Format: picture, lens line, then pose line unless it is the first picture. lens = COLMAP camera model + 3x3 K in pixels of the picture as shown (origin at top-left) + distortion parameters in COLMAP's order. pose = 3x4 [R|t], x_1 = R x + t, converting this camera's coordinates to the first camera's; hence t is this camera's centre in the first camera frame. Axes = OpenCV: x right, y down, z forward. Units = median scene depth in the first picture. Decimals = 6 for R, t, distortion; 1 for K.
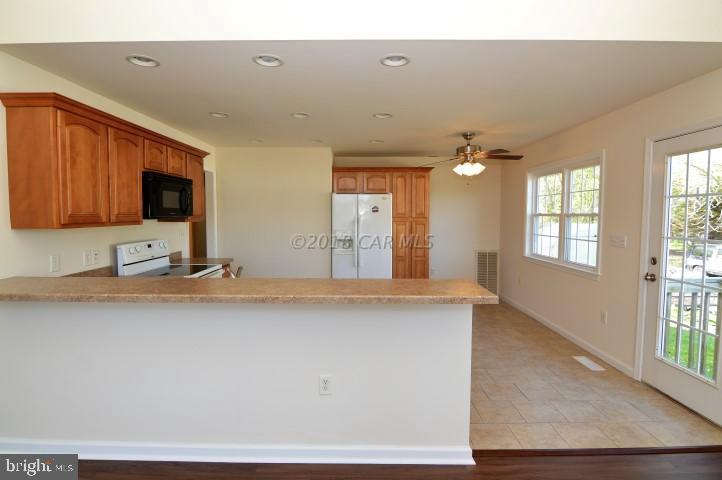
lens RADIAL K [[373.7, 0, 358.8], [0, 373.7, 239.2], [0, 0, 1]] dist [-0.007272, -0.005468]
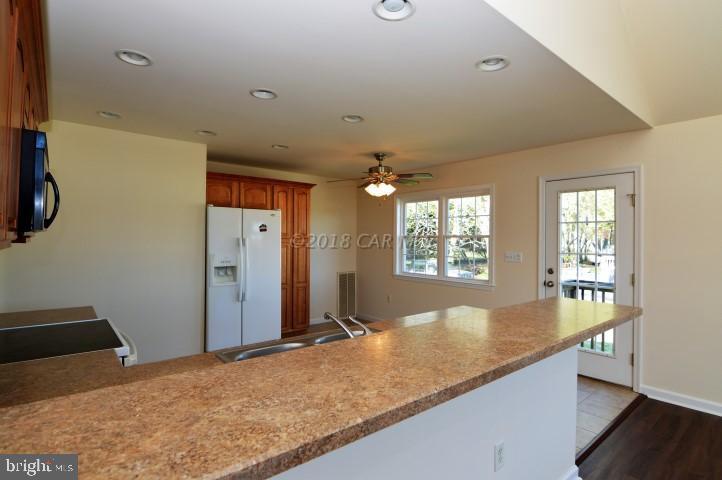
lens RADIAL K [[373.7, 0, 359.4], [0, 373.7, 236.5], [0, 0, 1]] dist [-0.007272, -0.005468]
pose [[0.764748, 0.009132, 0.644265, -0.328185], [0.035498, 0.997784, -0.056279, -0.007526], [-0.643351, 0.065909, 0.762729, 0.240140]]
